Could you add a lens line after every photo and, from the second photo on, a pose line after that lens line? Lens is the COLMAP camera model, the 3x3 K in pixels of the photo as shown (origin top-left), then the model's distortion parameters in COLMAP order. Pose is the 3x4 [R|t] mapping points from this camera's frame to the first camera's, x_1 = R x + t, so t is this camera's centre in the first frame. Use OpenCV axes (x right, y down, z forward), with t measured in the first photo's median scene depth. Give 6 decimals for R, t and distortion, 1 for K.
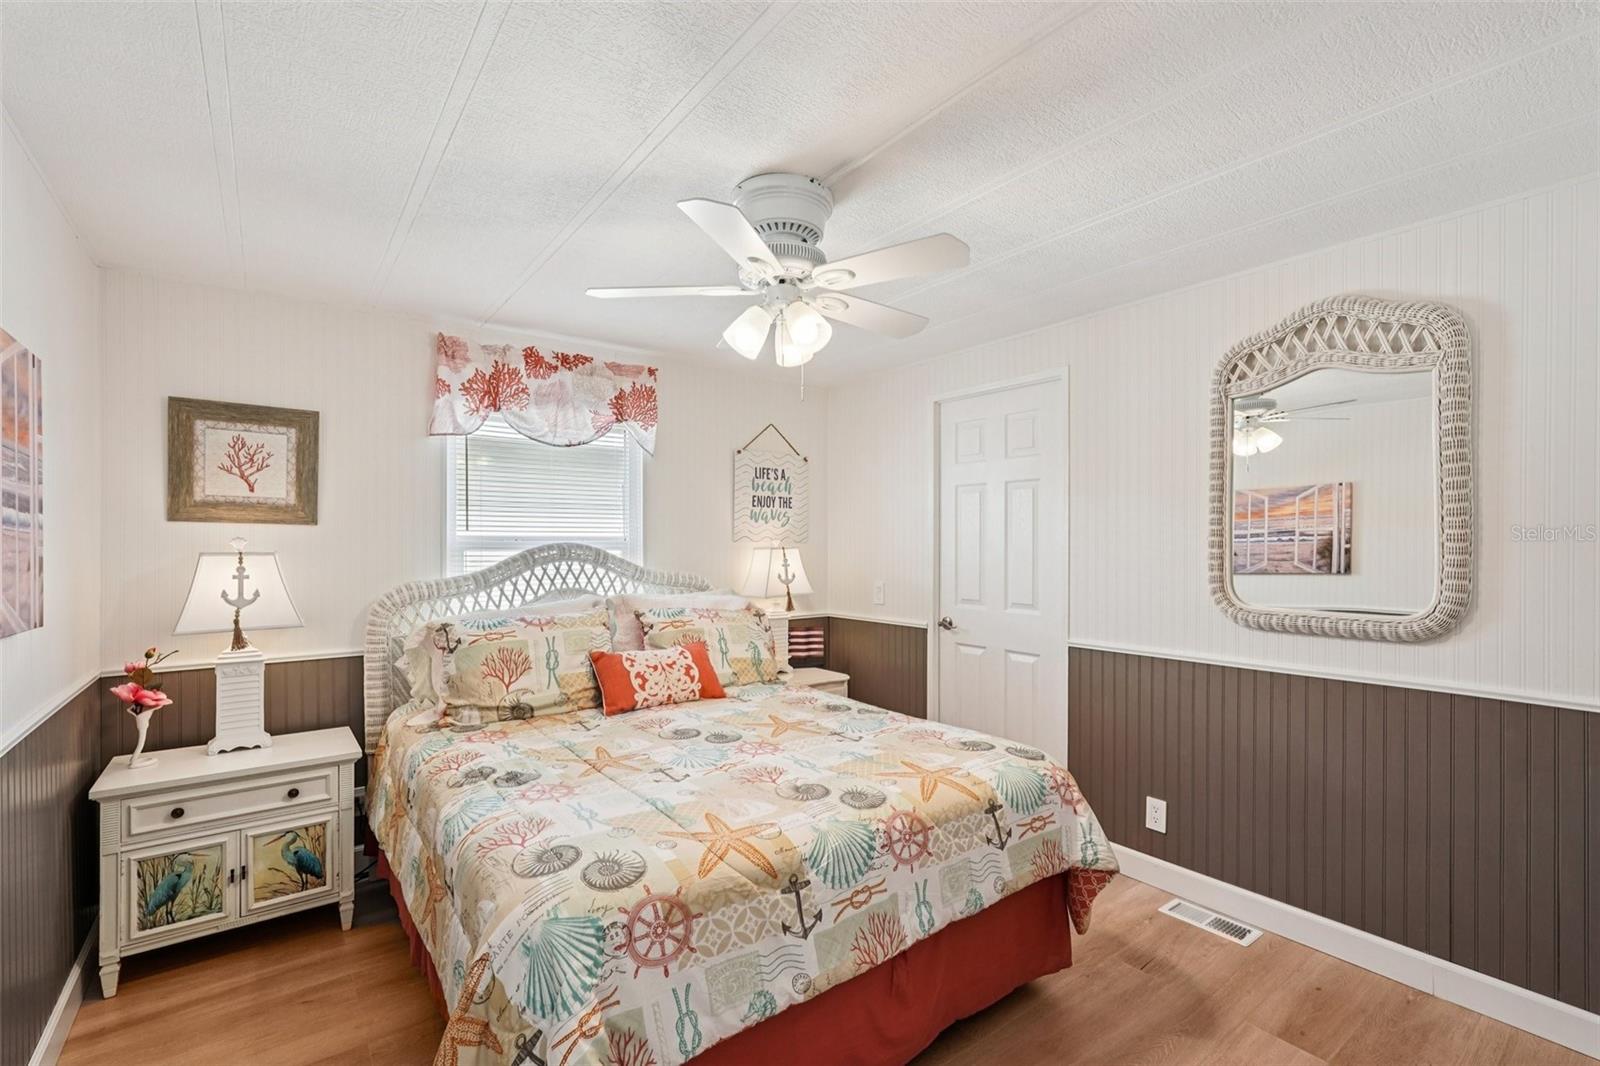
lens RADIAL K [[714.6, 0, 805.6], [0, 714.6, 542.4], [0, 0, 1]] dist [-0.006667, 0.000363]
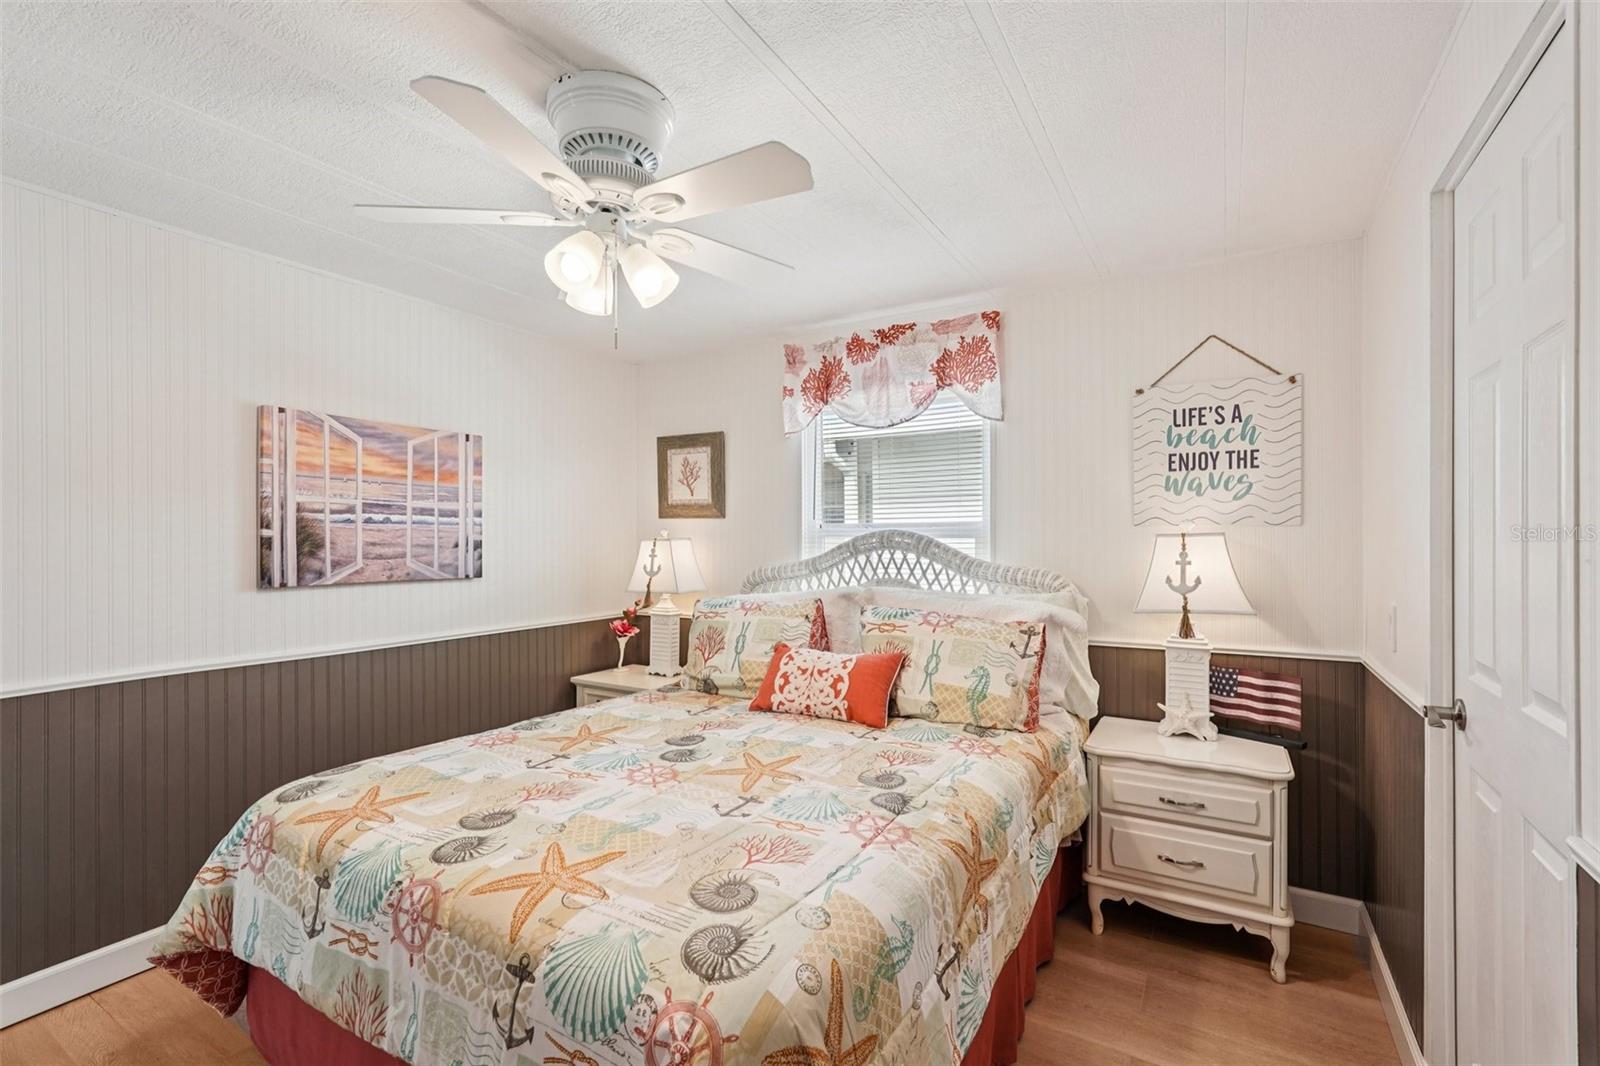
lens RADIAL K [[714.6, 0, 805.8], [0, 714.6, 535.0], [0, 0, 1]] dist [-0.006667, 0.000363]
pose [[0.366225, -0.003227, -0.930521, 0.600735], [0.007579, 0.999971, -0.000485, 0.008307], [0.930495, -0.006875, 0.366239, 0.671048]]
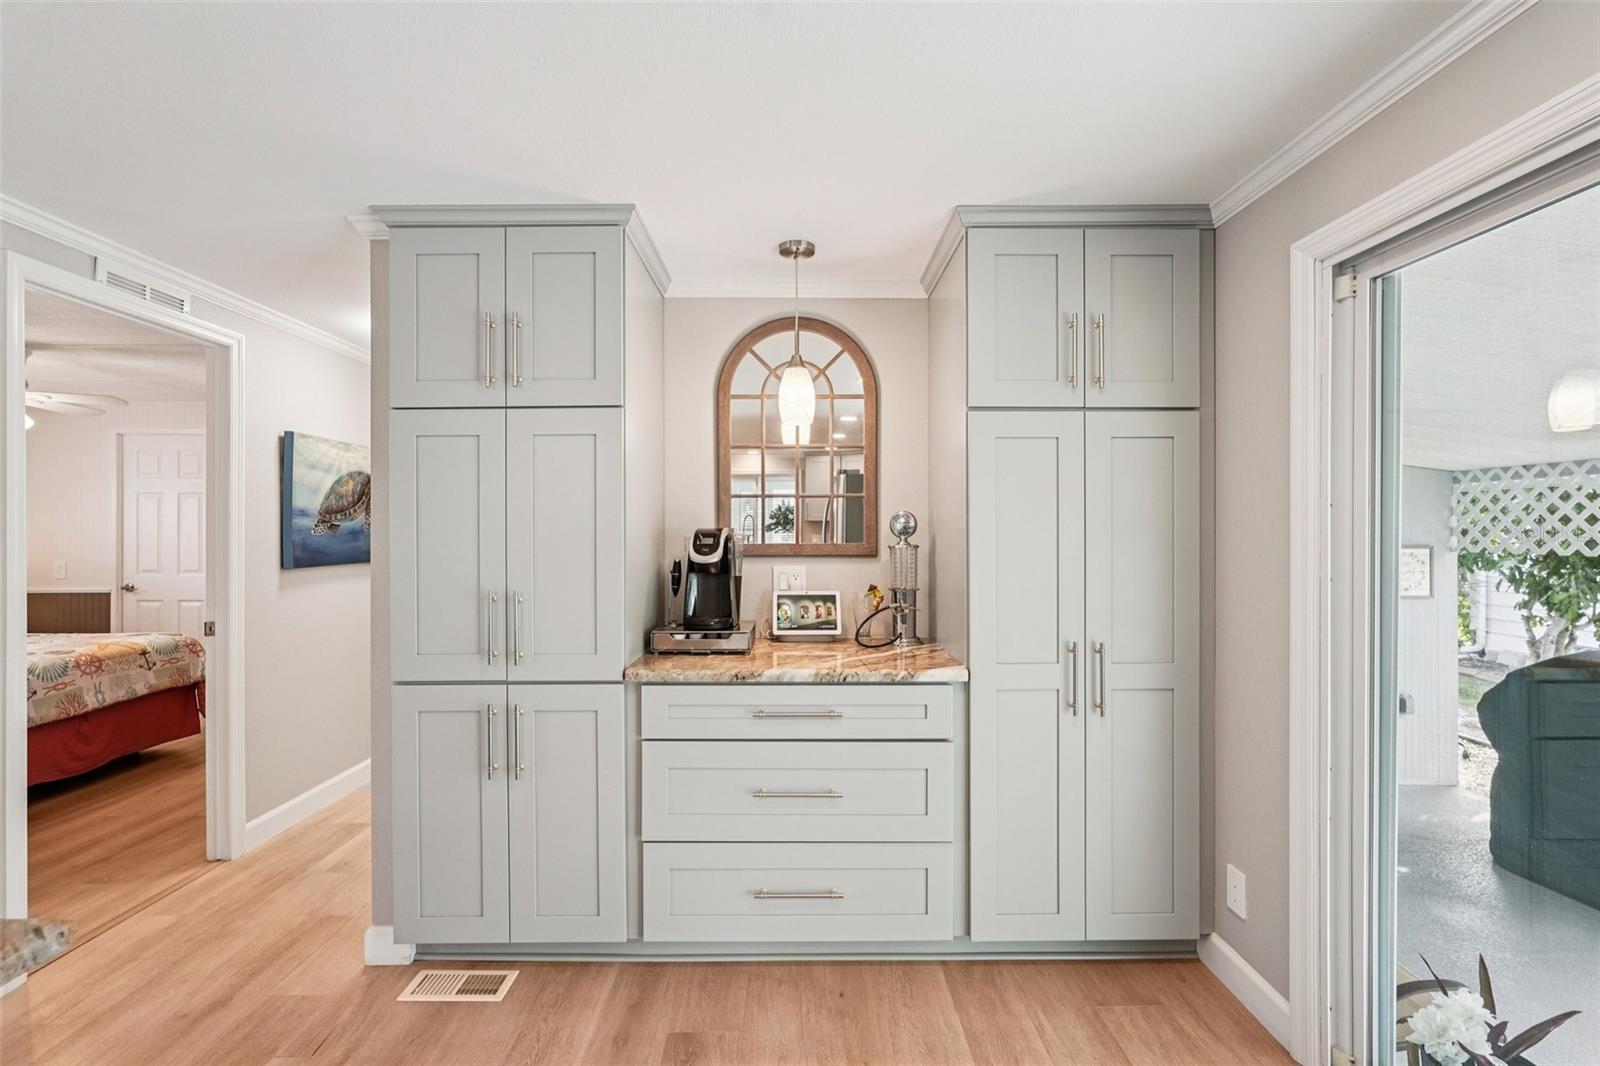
lens RADIAL K [[714.6, 0, 820.5], [0, 714.6, 533.9], [0, 0, 1]] dist [-0.006667, 0.000363]
pose [[0.592036, -0.000153, 0.805911, -0.176495], [-0.002403, 0.999995, 0.001955, -0.001397], [-0.805908, -0.003094, 0.592033, -1.304858]]
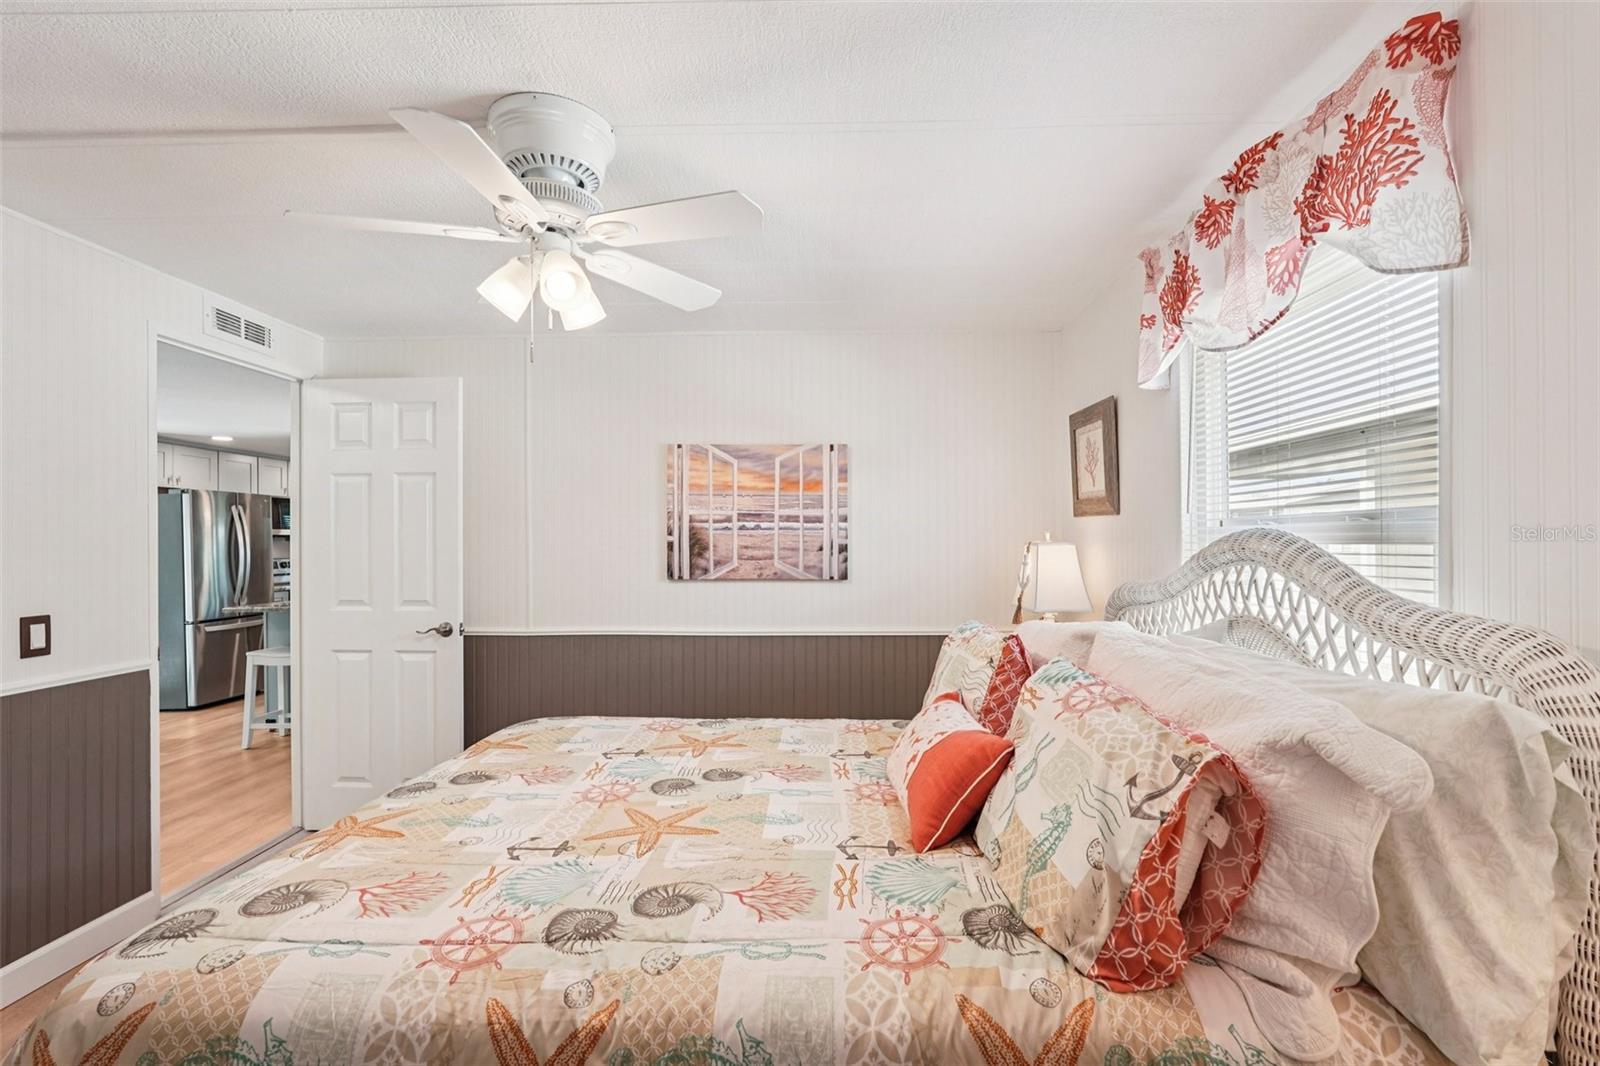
lens RADIAL K [[714.6, 0, 800.7], [0, 714.6, 535.2], [0, 0, 1]] dist [-0.006667, 0.000363]
pose [[-0.632873, -0.002852, -0.774251, 0.322170], [0.009185, 0.999895, -0.011191, 0.009911], [0.774201, -0.014194, -0.632780, 1.298087]]
